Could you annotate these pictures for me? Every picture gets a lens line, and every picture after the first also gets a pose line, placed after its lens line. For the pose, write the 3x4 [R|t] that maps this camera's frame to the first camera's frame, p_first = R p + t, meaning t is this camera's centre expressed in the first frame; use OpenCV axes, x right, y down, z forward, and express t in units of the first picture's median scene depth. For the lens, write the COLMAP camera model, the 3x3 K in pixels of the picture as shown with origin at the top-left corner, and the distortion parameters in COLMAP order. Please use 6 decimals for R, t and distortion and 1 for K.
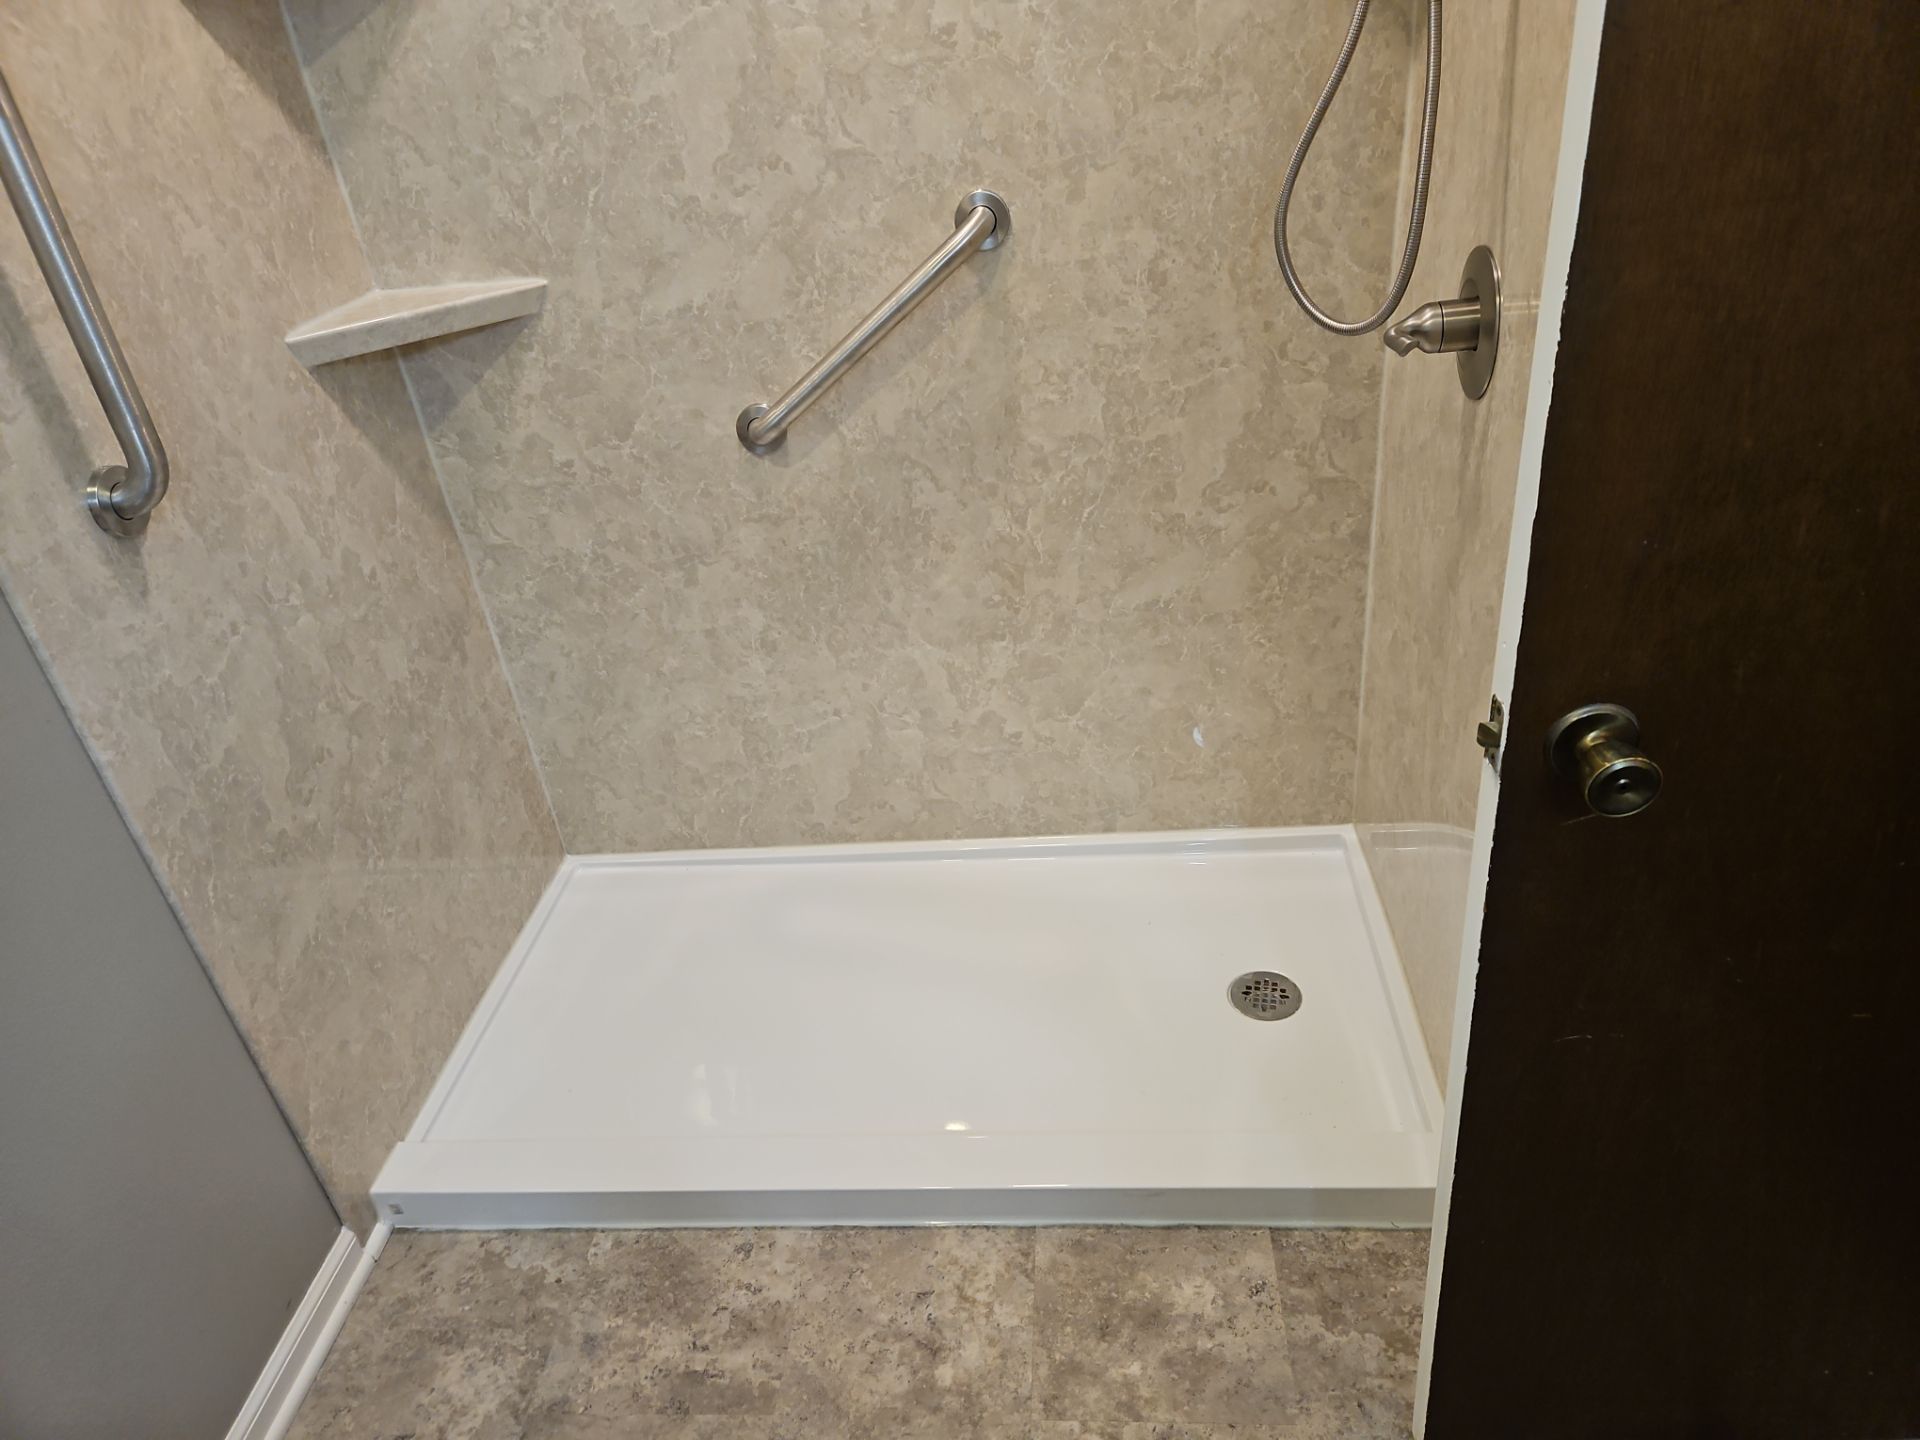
lens RADIAL K [[1279.4, 0, 965.4], [0, 1279.4, 741.5], [0, 0, 1]] dist [0.090153, -0.086642]
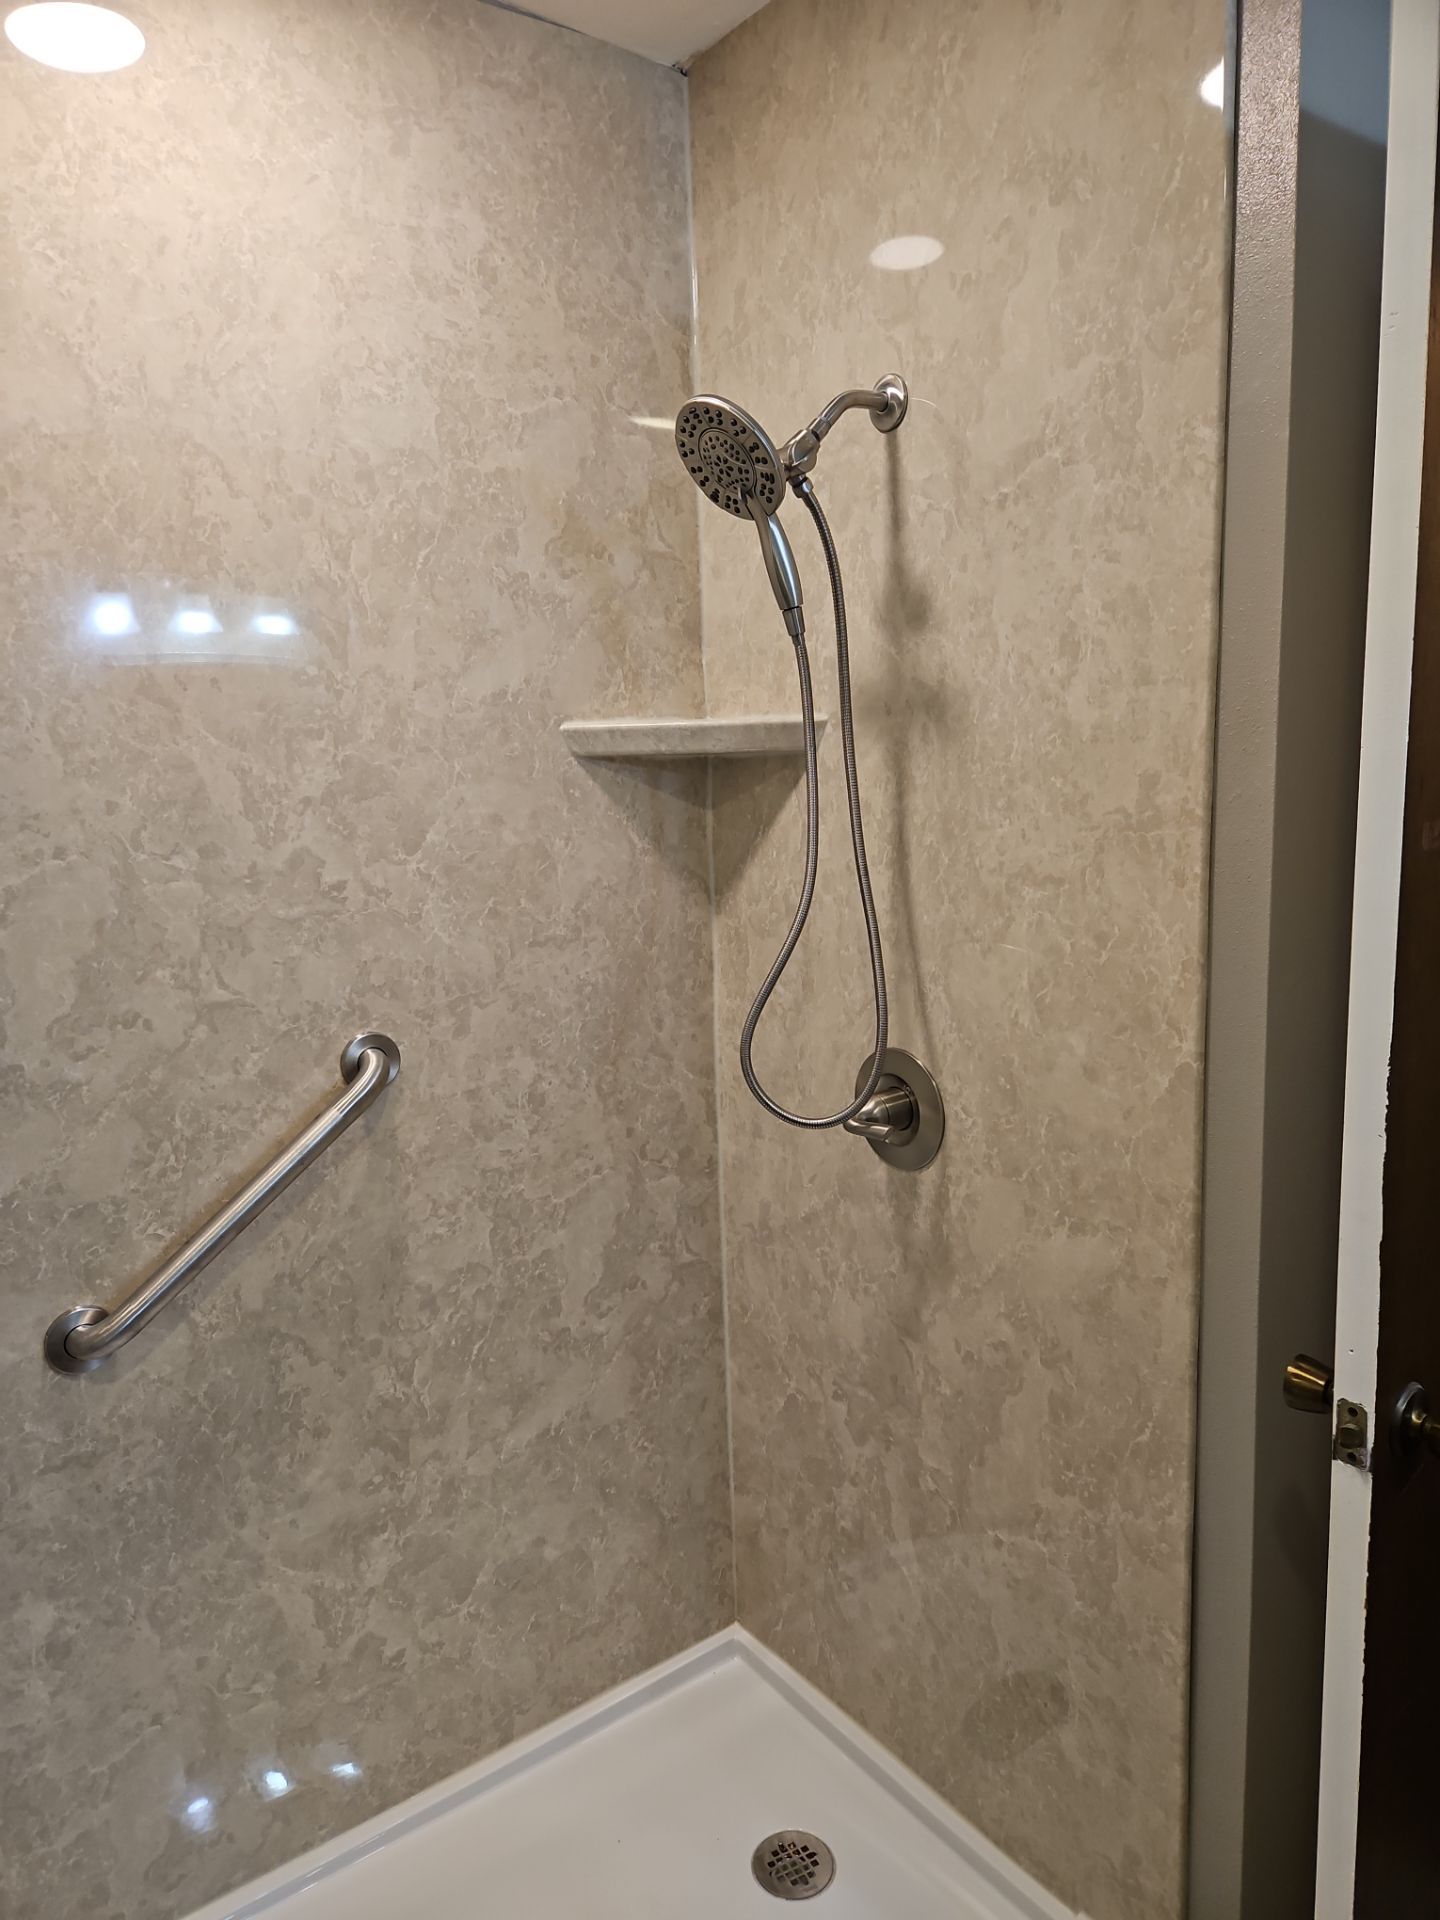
lens RADIAL K [[1279.4, 0, 701.5], [0, 1279.4, 967.9], [0, 0, 1]] dist [0.090153, -0.086642]
pose [[0.762932, -0.032484, 0.645662, -0.380549], [0.299863, 0.902581, -0.308917, -0.097469], [-0.572727, 0.429293, 0.698349, 0.171747]]
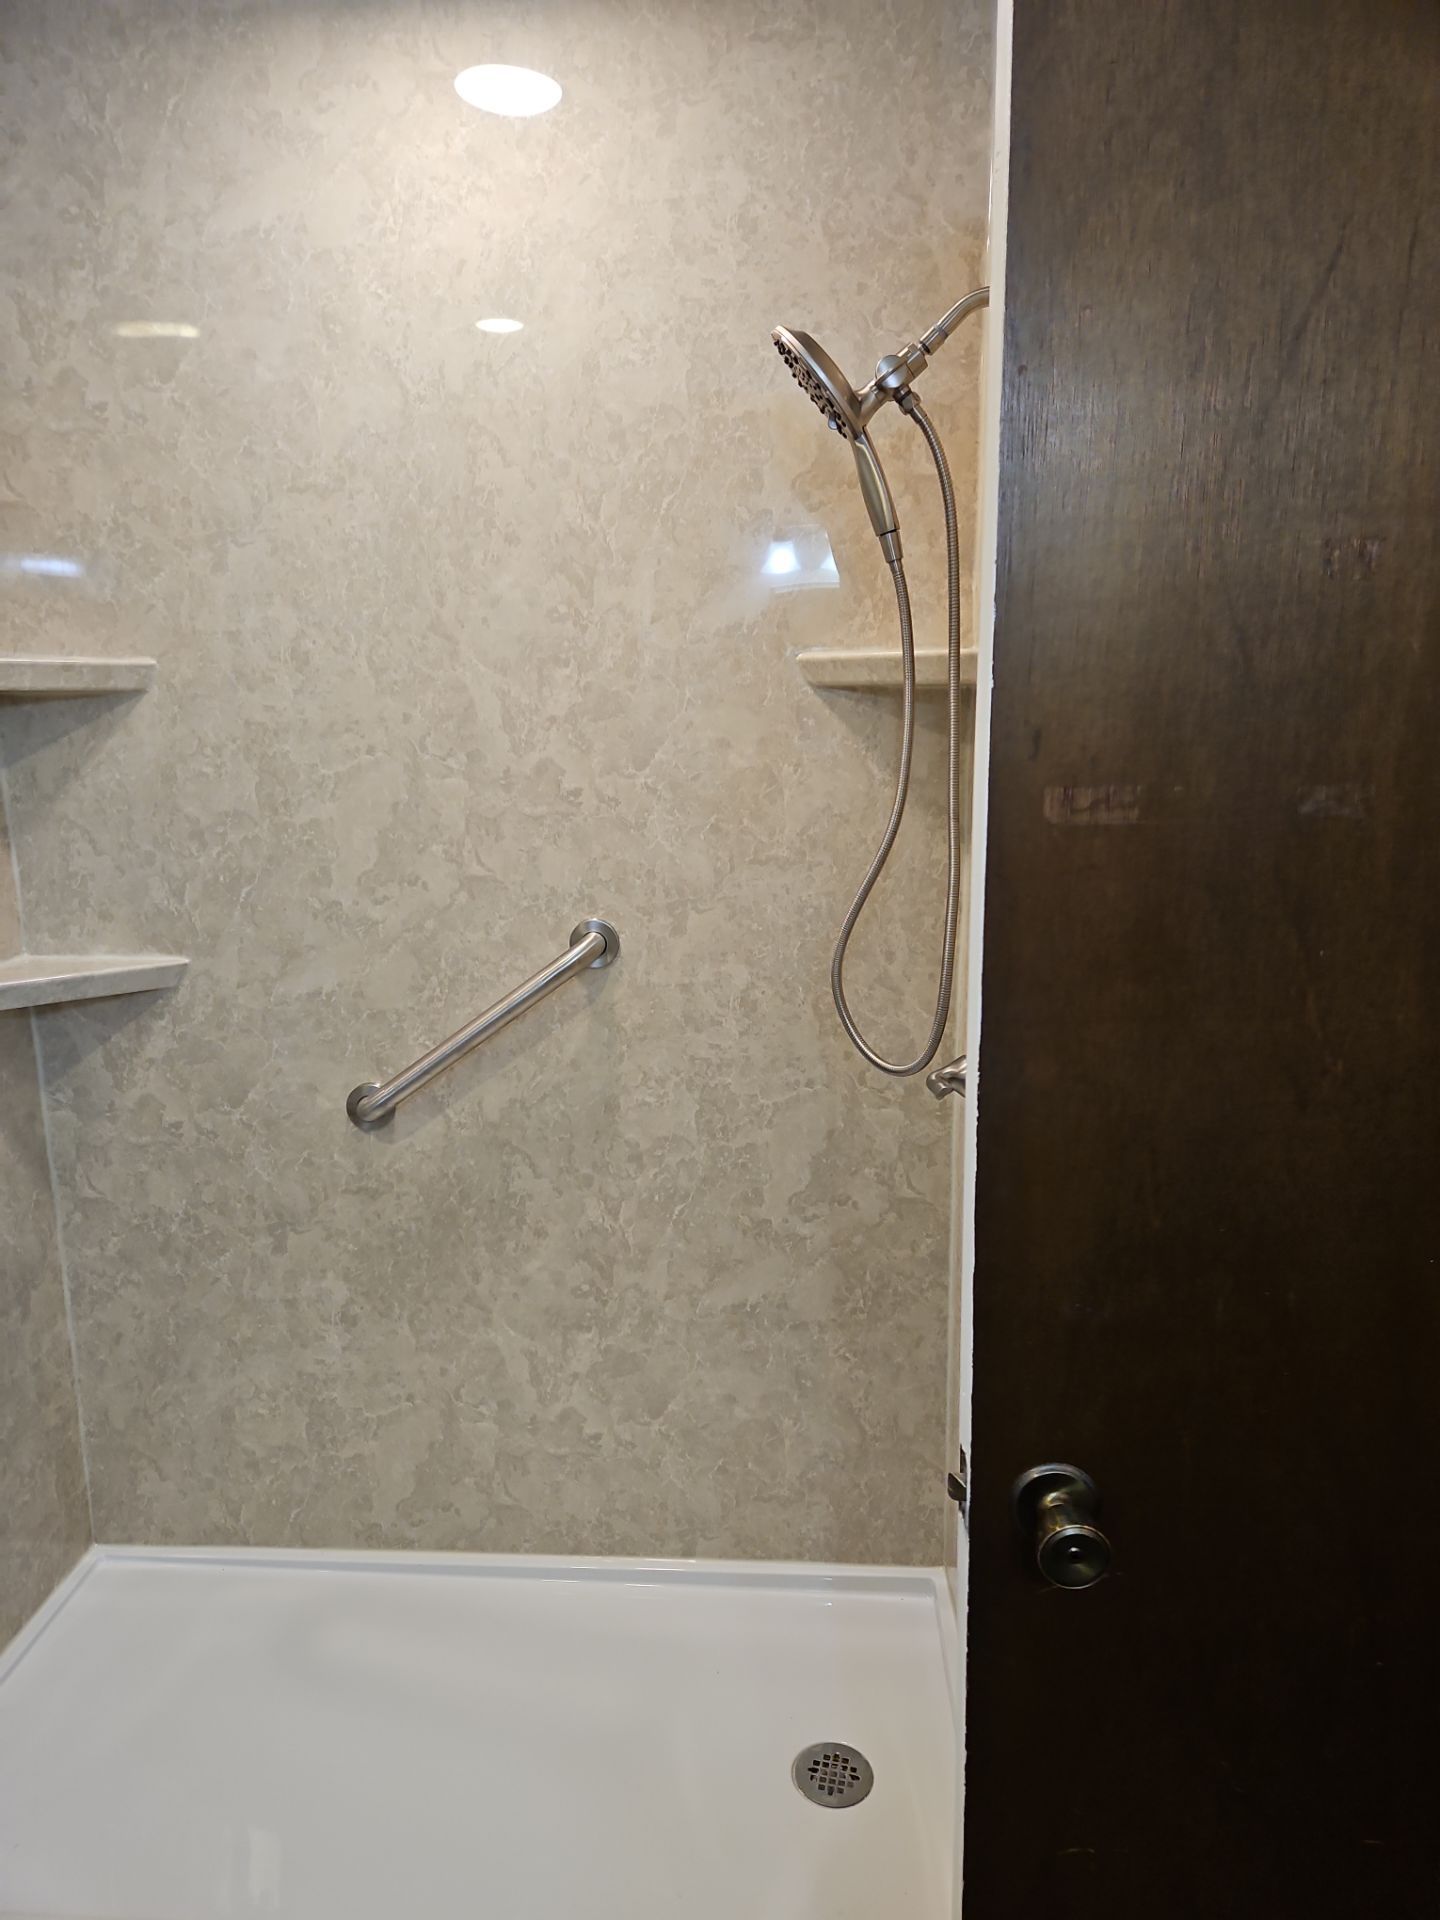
lens RADIAL K [[1279.4, 0, 706.5], [0, 1279.4, 975.5], [0, 0, 1]] dist [0.090153, -0.086642]
pose [[0.995675, 0.087665, 0.030744, 0.073029], [-0.072364, 0.939405, -0.335084, -0.013004], [-0.058257, 0.331410, 0.941686, -0.032220]]
